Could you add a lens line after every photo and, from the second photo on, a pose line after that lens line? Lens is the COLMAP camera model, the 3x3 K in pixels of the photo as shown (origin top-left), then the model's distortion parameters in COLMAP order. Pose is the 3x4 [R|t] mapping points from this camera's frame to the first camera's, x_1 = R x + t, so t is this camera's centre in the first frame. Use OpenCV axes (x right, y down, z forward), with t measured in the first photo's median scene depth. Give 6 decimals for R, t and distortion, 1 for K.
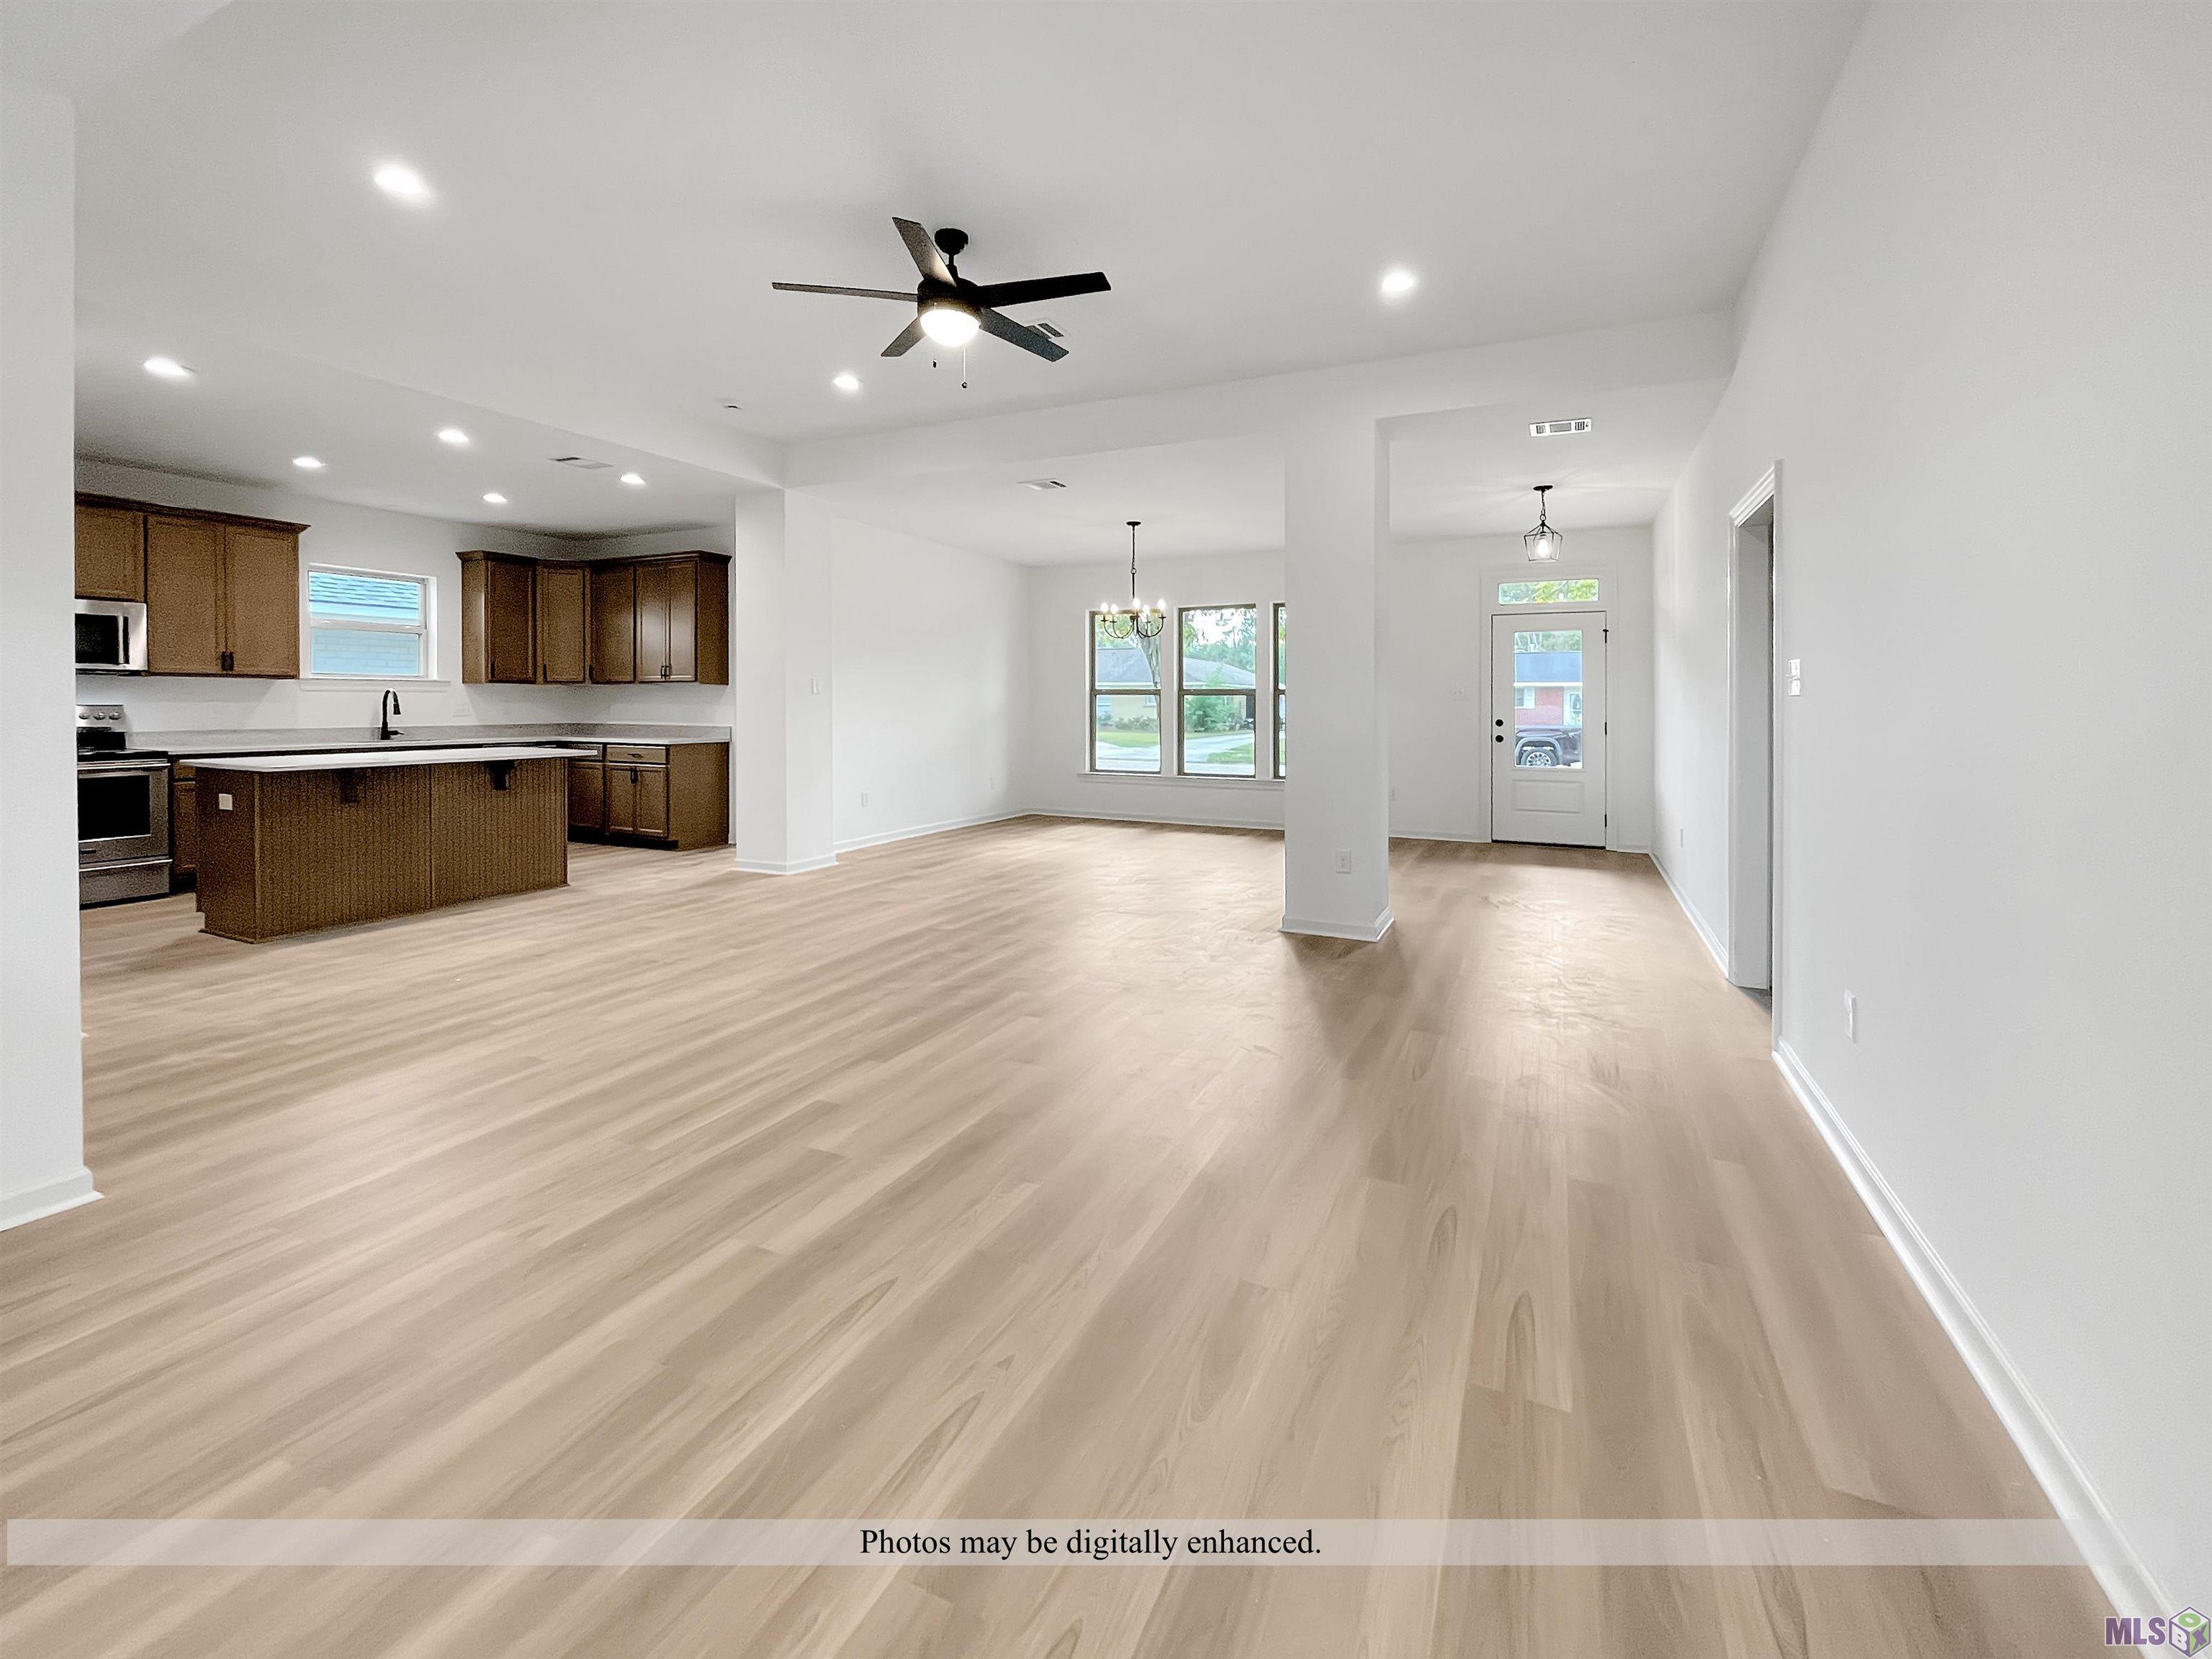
lens RADIAL K [[972.9, 0, 1067.8], [0, 972.9, 762.4], [0, 0, 1]] dist [-0.001117, -0.000279]
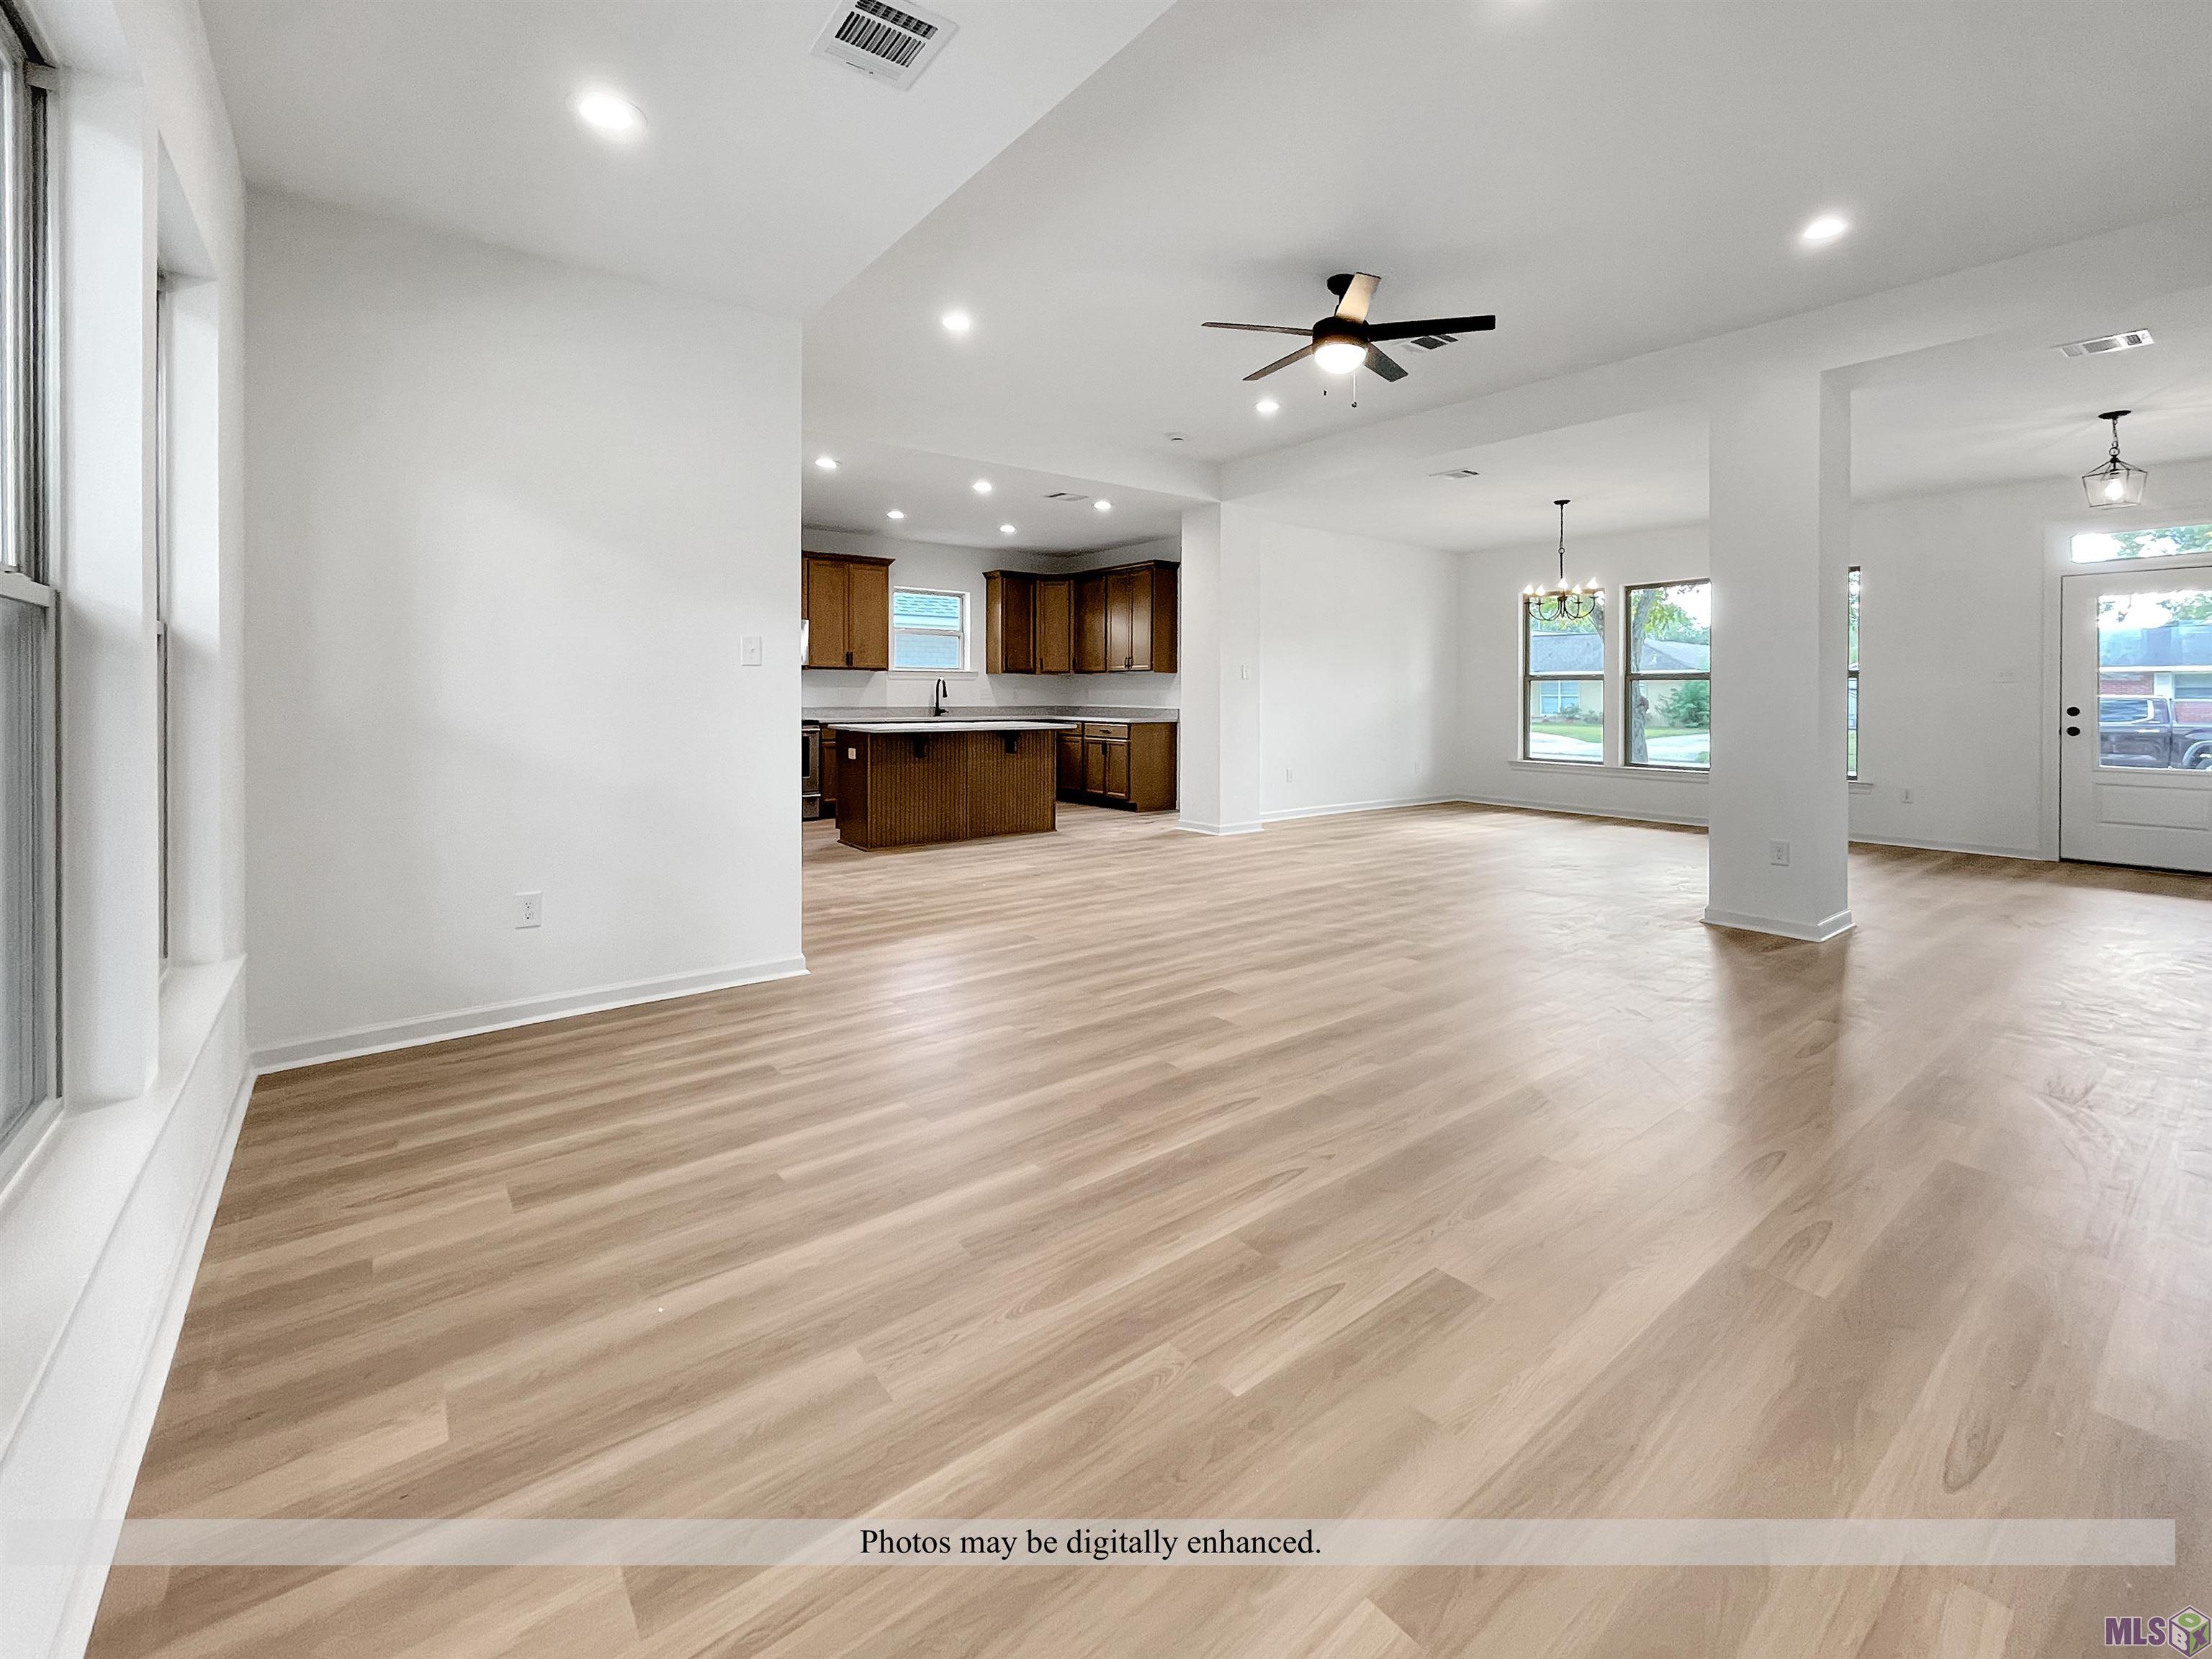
lens RADIAL K [[961.7, 0, 1109.7], [0, 961.7, 879.0], [0, 0, 1]] dist [-0.003577, -0.000826]
pose [[0.911095, 0.070350, -0.406149, 0.080331], [-0.020476, 0.991836, 0.125864, 0.027154], [0.411688, -0.106358, 0.905097, -0.143211]]
